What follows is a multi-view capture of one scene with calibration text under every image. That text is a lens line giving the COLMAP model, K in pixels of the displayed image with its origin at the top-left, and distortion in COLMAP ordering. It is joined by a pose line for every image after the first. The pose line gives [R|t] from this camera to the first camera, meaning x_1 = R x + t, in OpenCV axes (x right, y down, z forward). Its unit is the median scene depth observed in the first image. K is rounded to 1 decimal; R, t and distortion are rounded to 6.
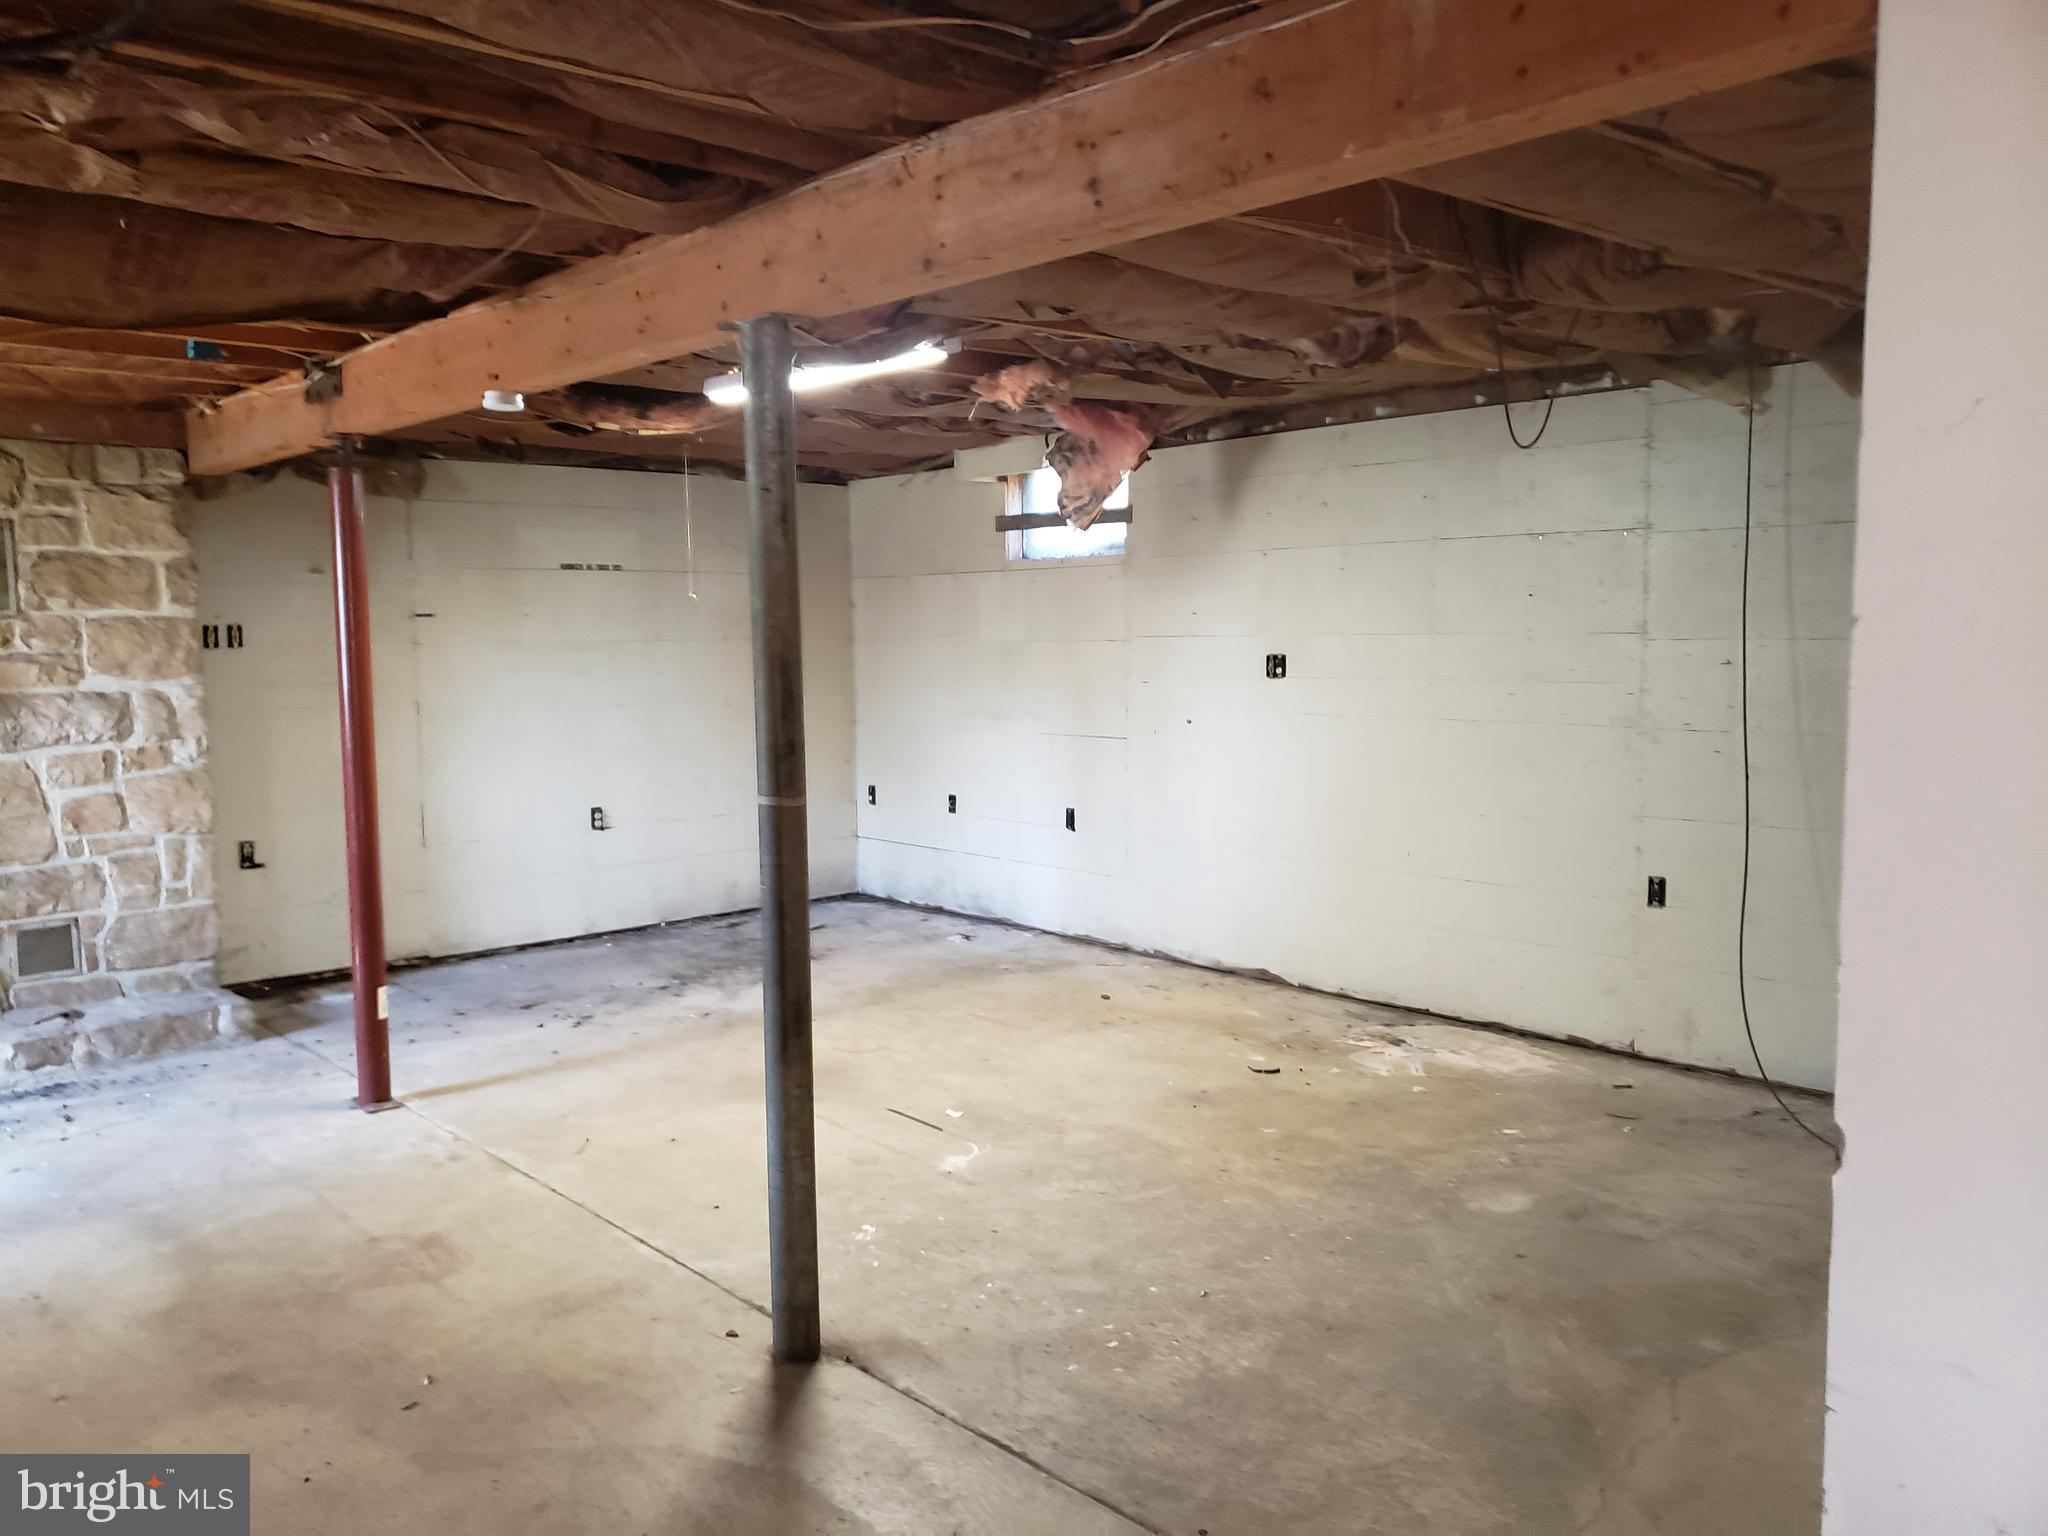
lens RADIAL K [[1605.4, 0, 1017.0], [0, 1605.4, 766.9], [0, 0, 1]] dist [0.024778, -0.000640]
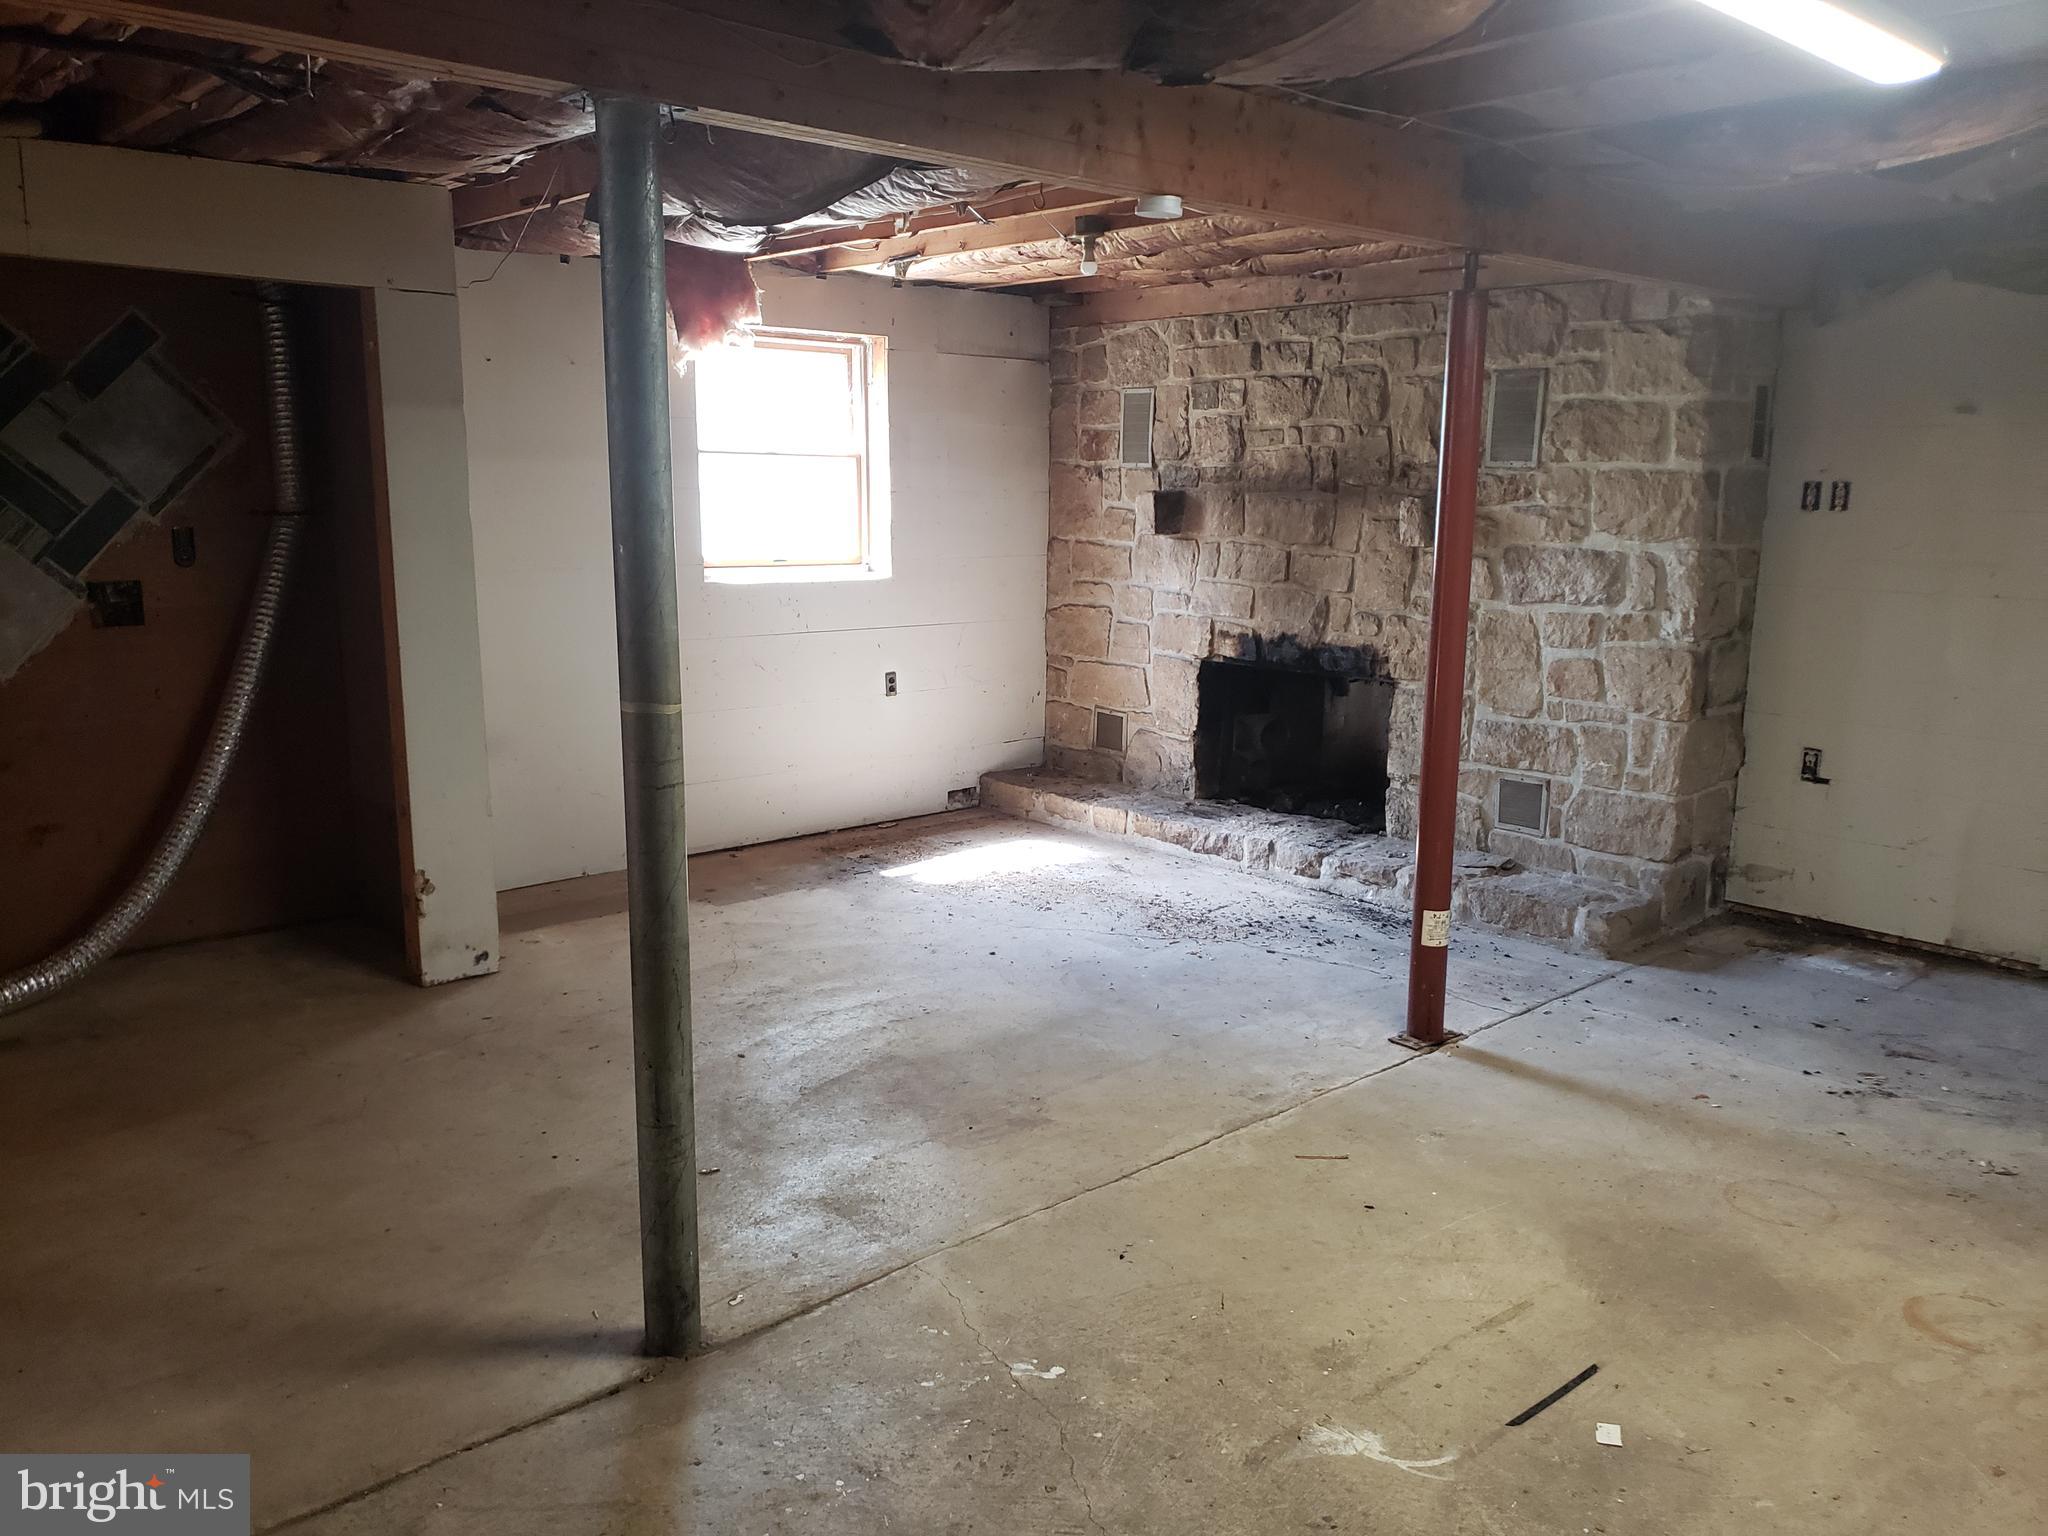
lens RADIAL K [[1605.4, 0, 1017.2], [0, 1605.4, 773.2], [0, 0, 1]] dist [0.024778, -0.000640]
pose [[0.001404, 0.197695, -0.980263, 0.375126], [-0.104788, 0.974896, 0.196462, -0.069123], [0.994494, 0.102444, 0.022085, 0.659661]]
